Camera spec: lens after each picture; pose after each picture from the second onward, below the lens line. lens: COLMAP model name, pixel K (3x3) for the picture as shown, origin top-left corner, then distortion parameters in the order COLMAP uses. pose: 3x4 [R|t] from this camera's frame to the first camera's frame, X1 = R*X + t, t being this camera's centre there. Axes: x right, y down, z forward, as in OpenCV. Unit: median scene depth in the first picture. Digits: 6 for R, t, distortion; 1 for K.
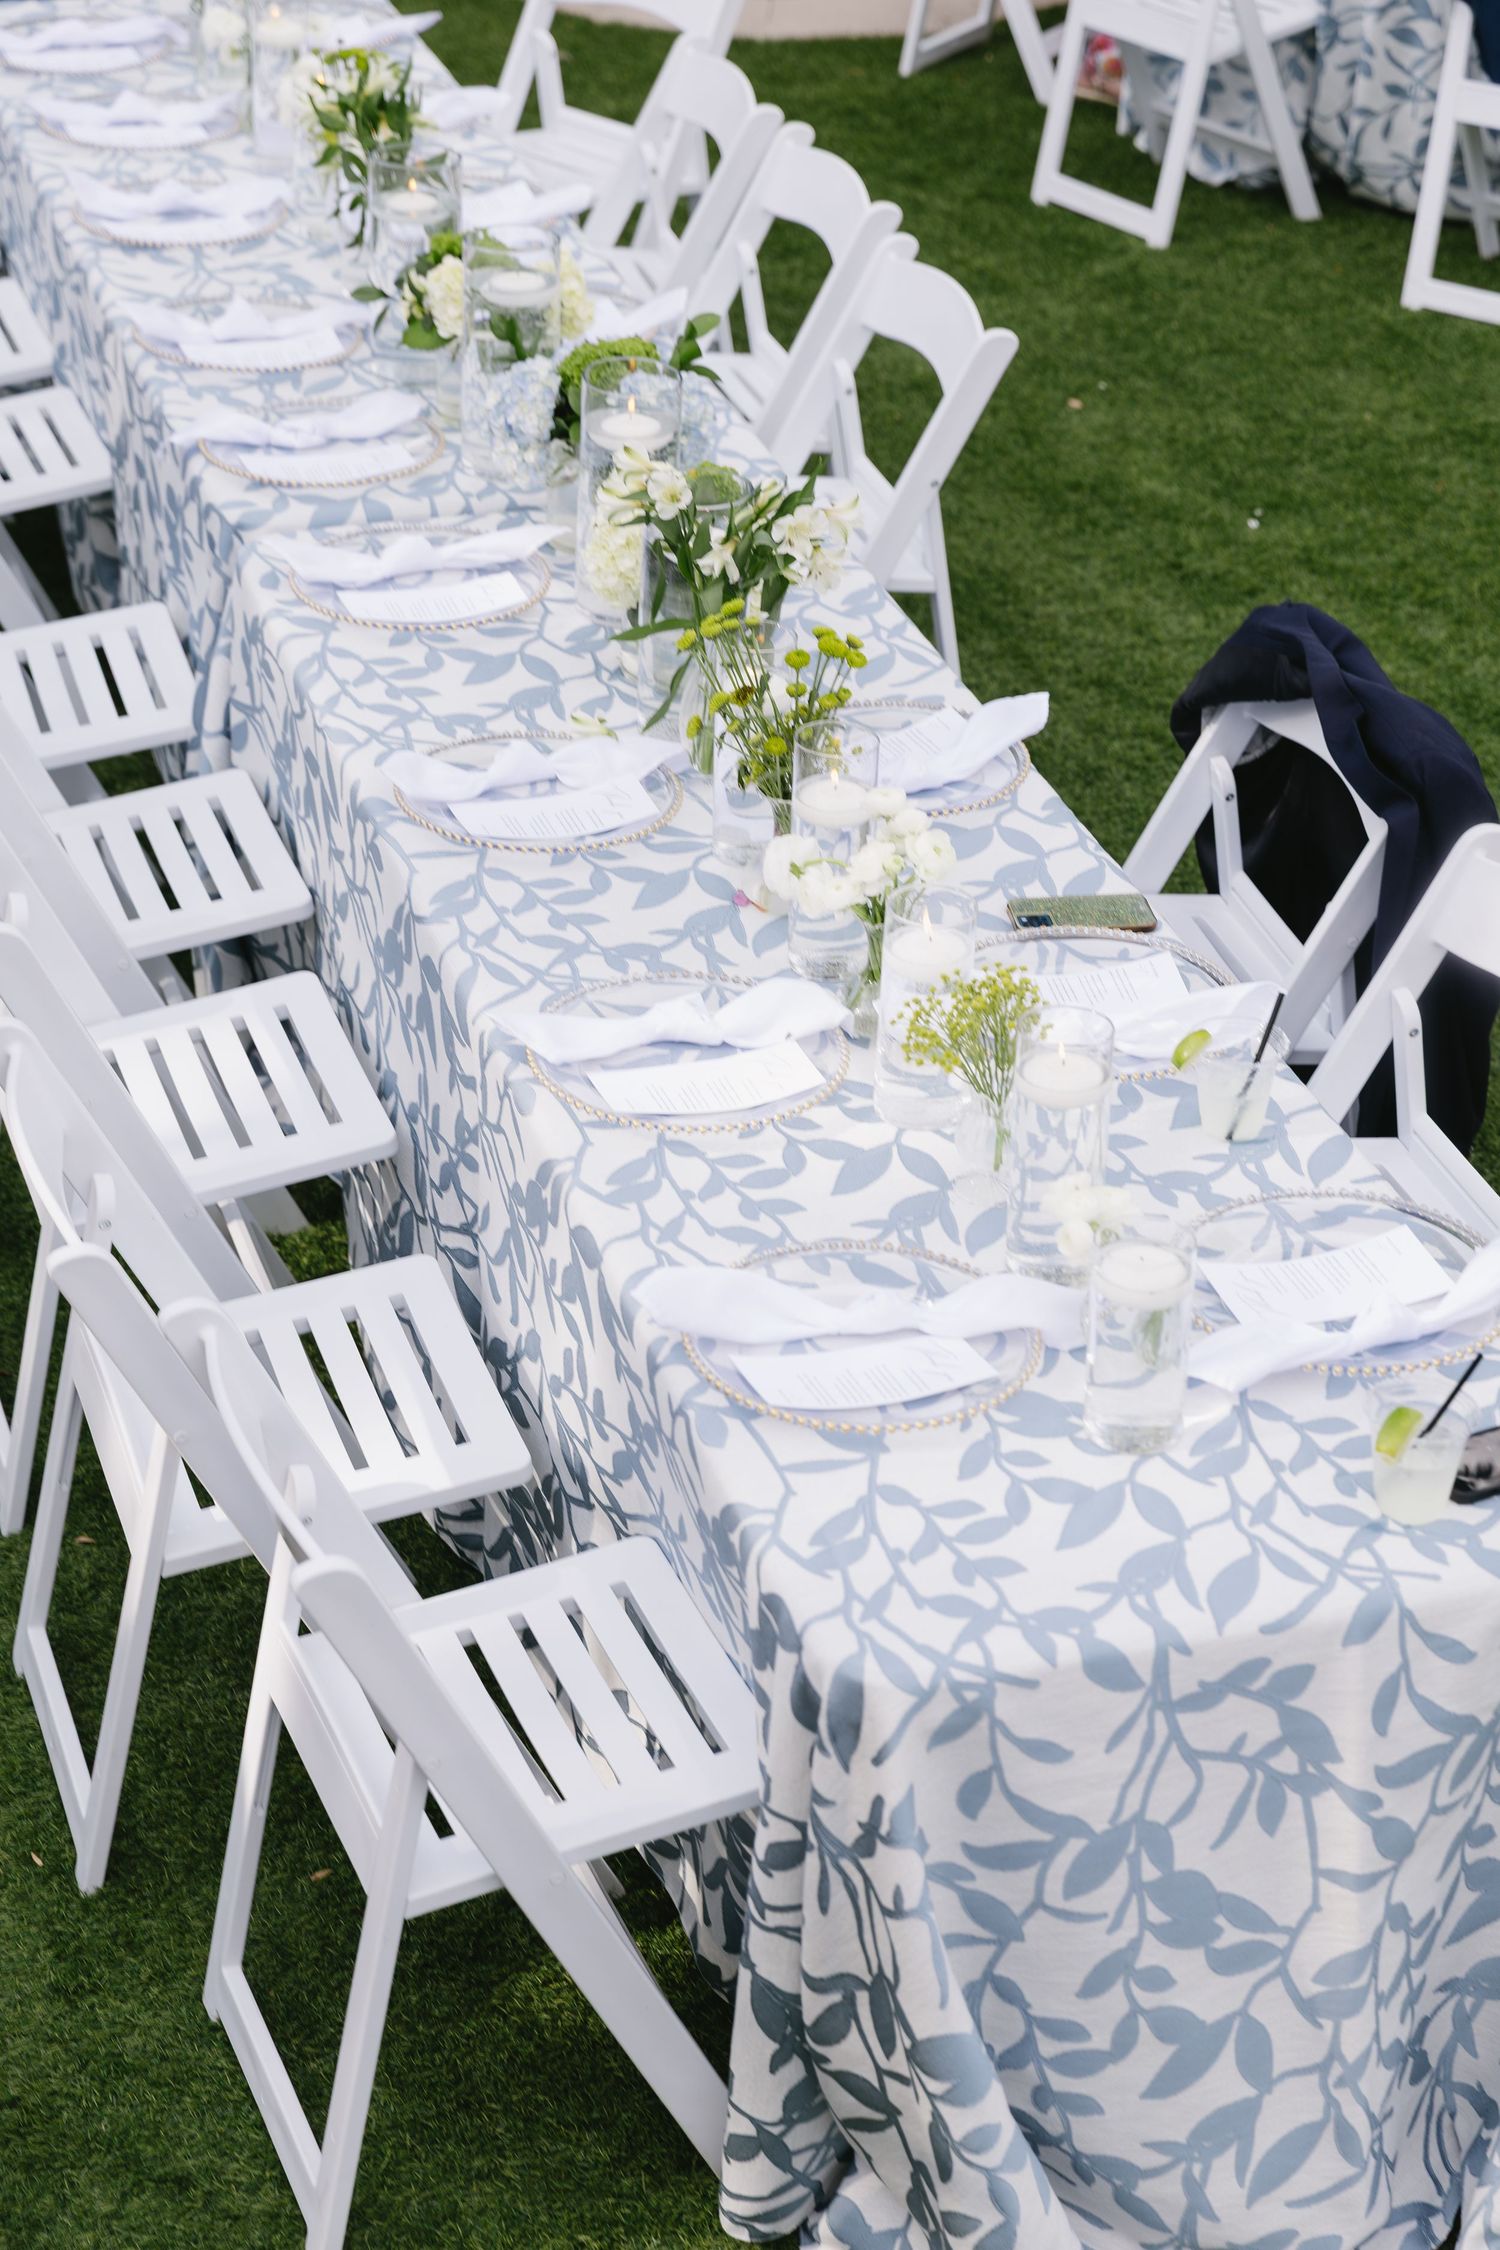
lens RADIAL K [[3790.5, 0, 750.0], [0, 3790.5, 1125.0], [0, 0, 1]] dist [0.015240, 0.007334]
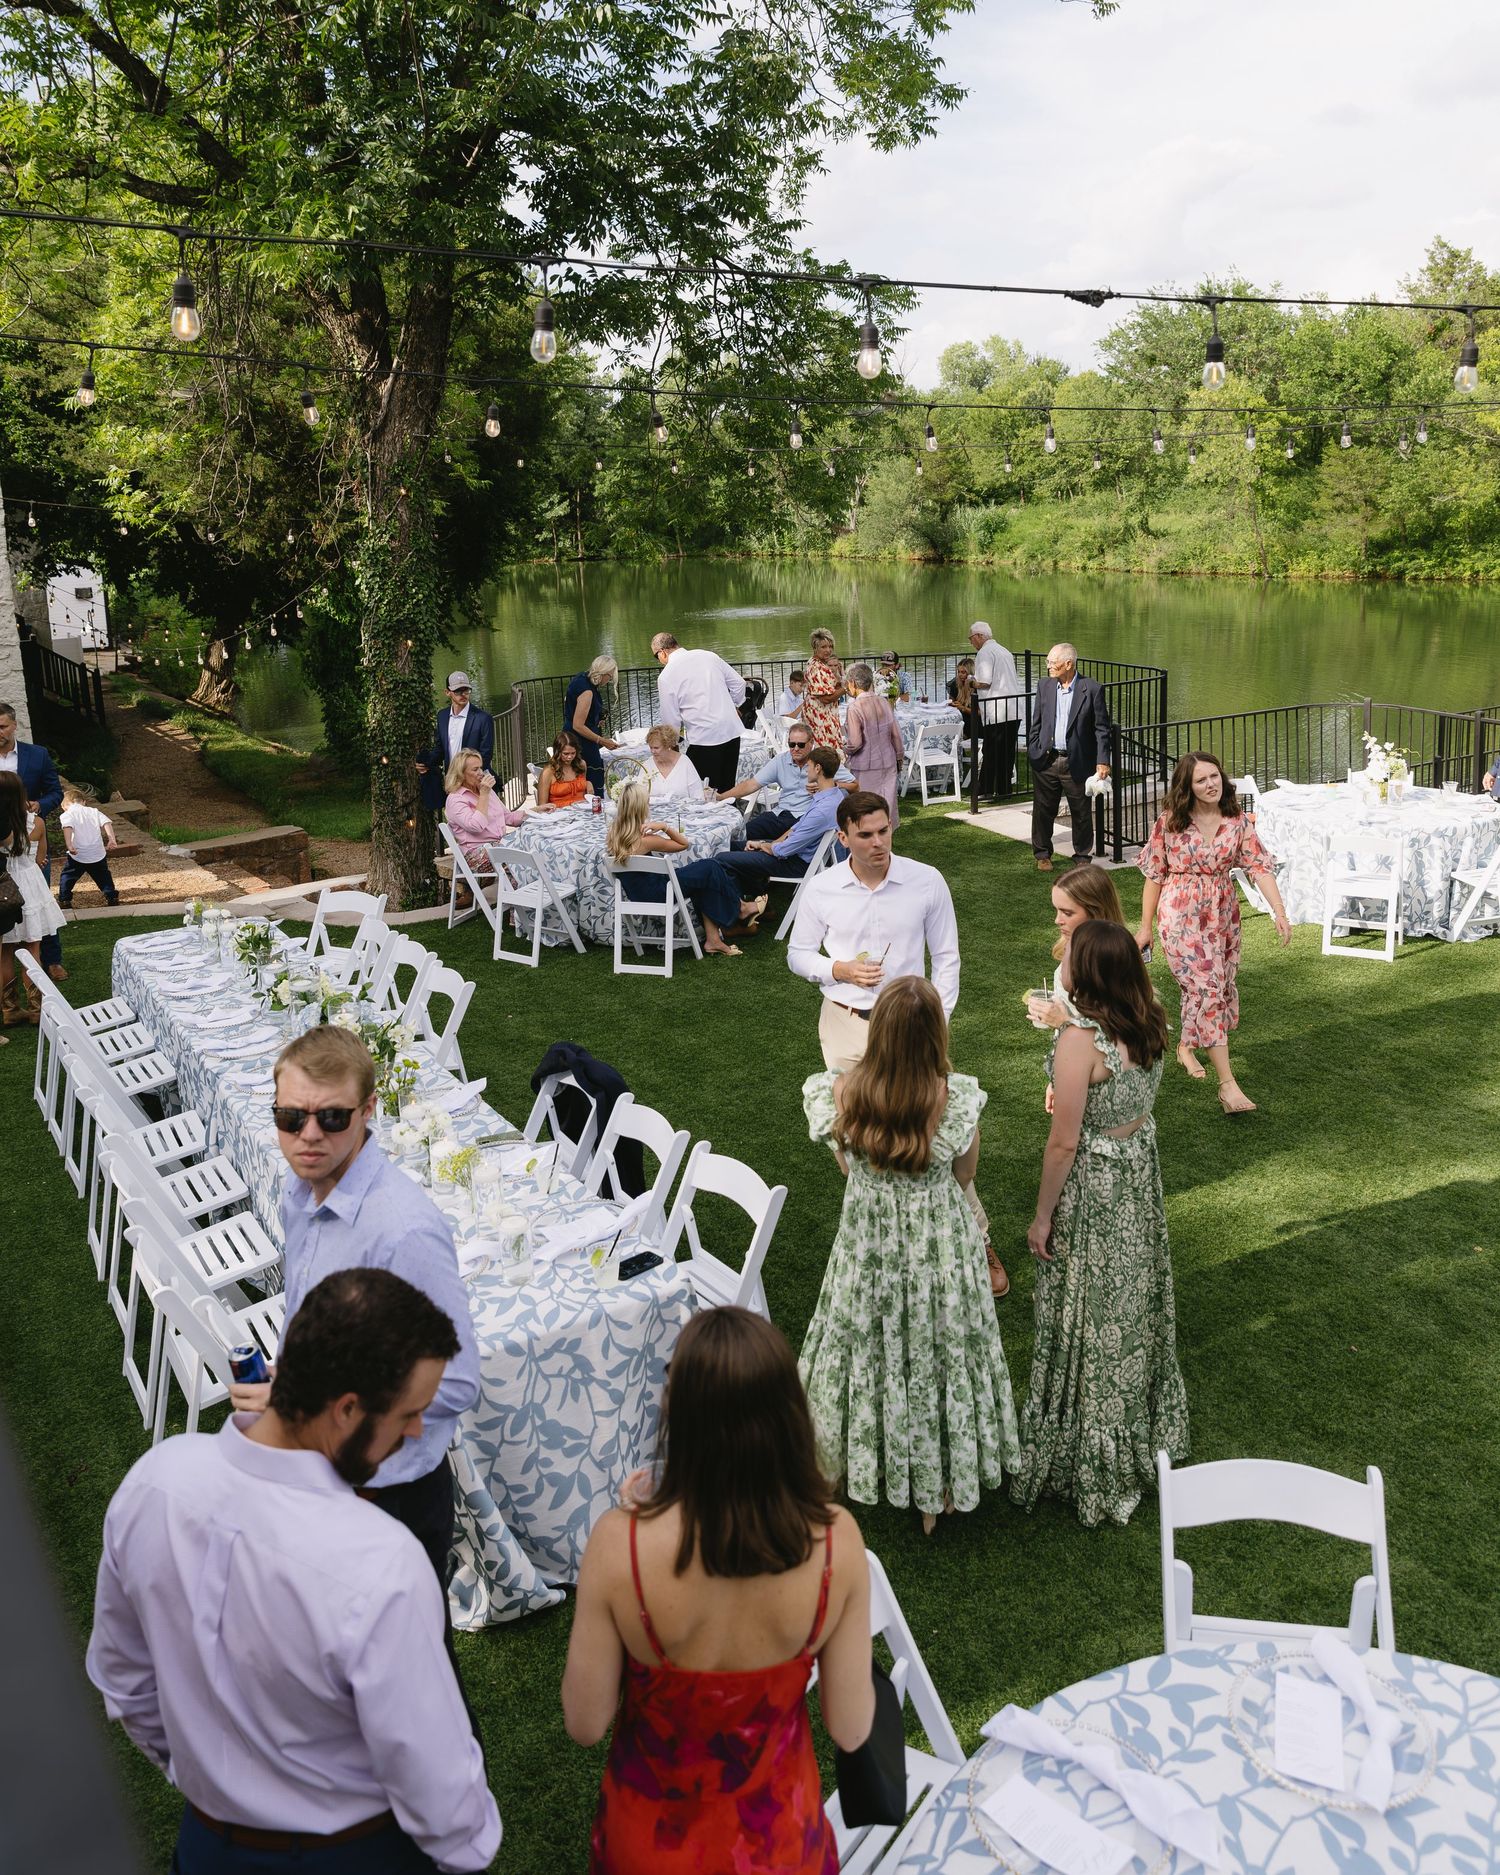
lens RADIAL K [[1591.6, 0, 750.0], [0, 1591.6, 937.5], [0, 0, 1]] dist [0.016437, 0.002008]
pose [[0.980242, -0.111124, 0.163636, 0.099912], [0.158794, 0.935363, -0.316039, 0.249056], [-0.117939, 0.335780, 0.934528, -0.309654]]
